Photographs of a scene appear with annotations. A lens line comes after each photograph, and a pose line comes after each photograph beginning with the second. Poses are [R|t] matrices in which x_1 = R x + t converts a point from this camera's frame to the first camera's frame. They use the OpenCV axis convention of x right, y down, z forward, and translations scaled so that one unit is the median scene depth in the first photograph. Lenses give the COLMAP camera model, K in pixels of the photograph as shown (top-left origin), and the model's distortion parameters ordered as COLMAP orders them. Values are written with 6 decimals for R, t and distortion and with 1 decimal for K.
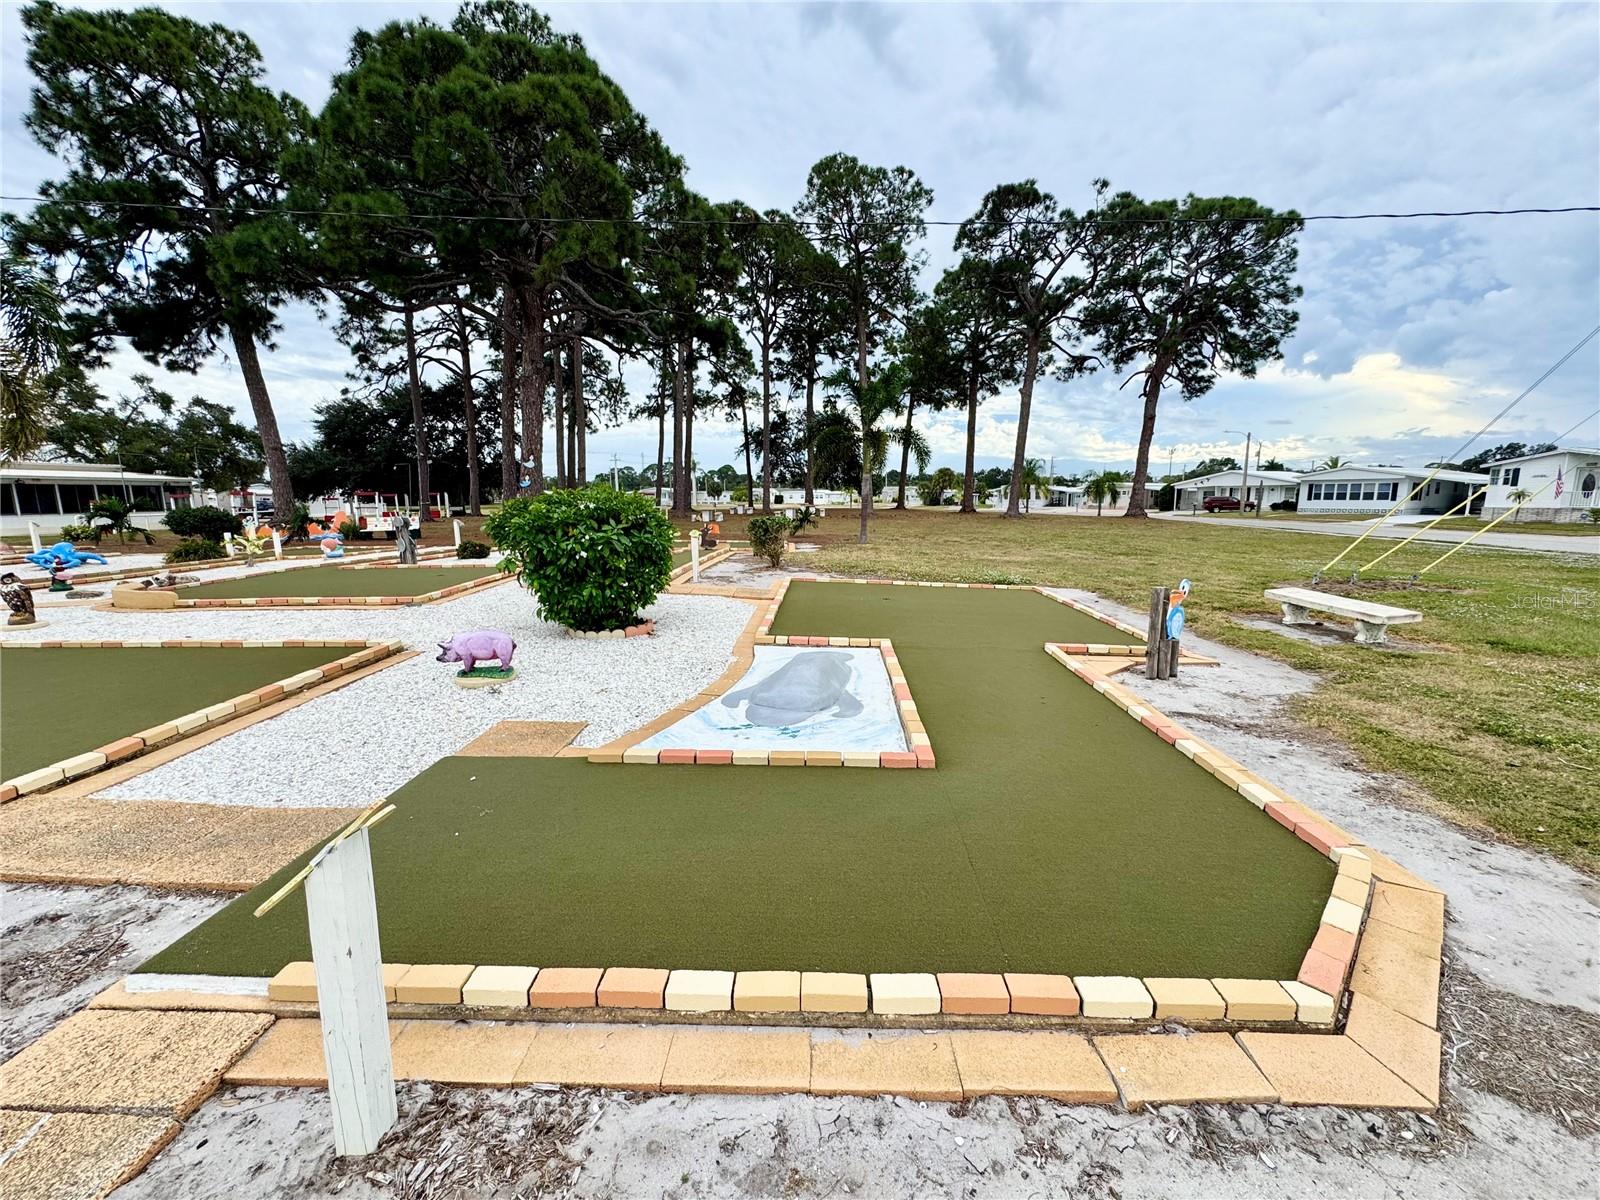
lens RADIAL K [[641.3, 0, 803.8], [0, 641.3, 596.7], [0, 0, 1]] dist [-0.003167, 0.000354]
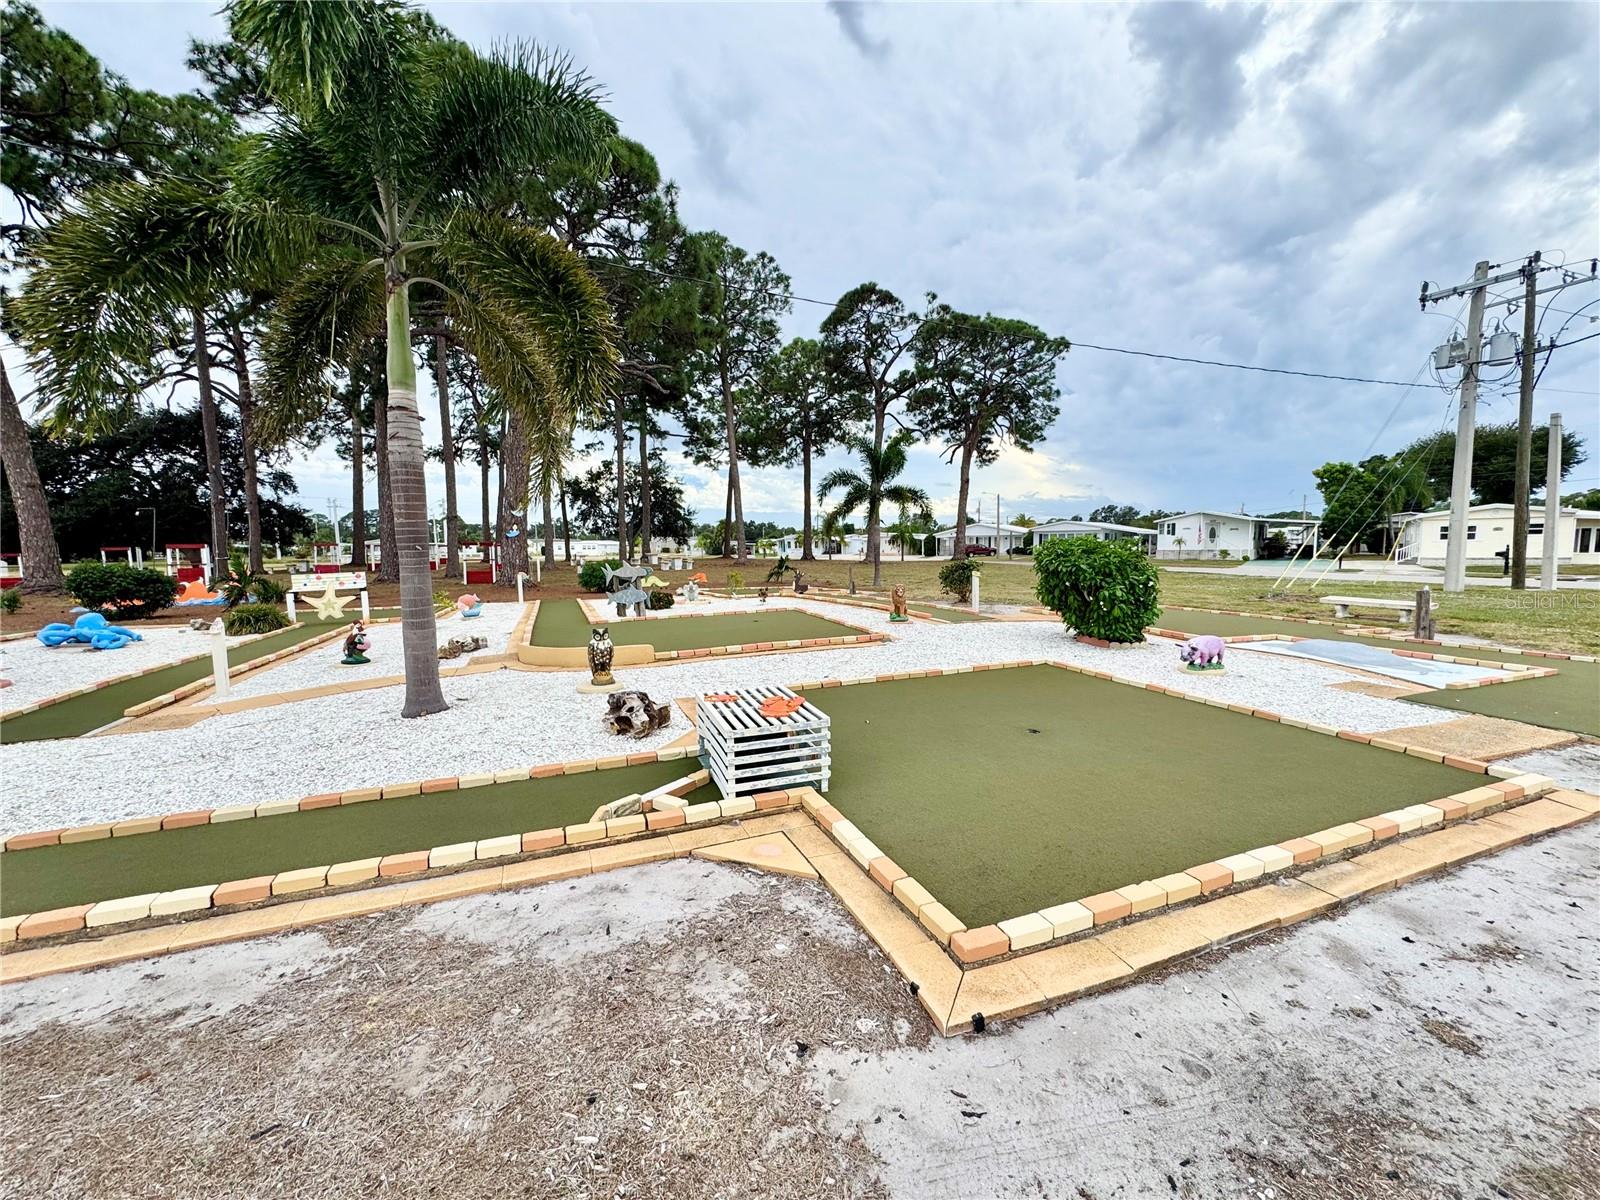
lens RADIAL K [[641.3, 0, 800.5], [0, 641.3, 595.1], [0, 0, 1]] dist [-0.003167, 0.000354]
pose [[0.918223, -0.037688, 0.394268, -0.260507], [0.068819, 0.995502, -0.065115, -0.000818], [-0.390040, 0.086923, 0.916686, 0.005085]]
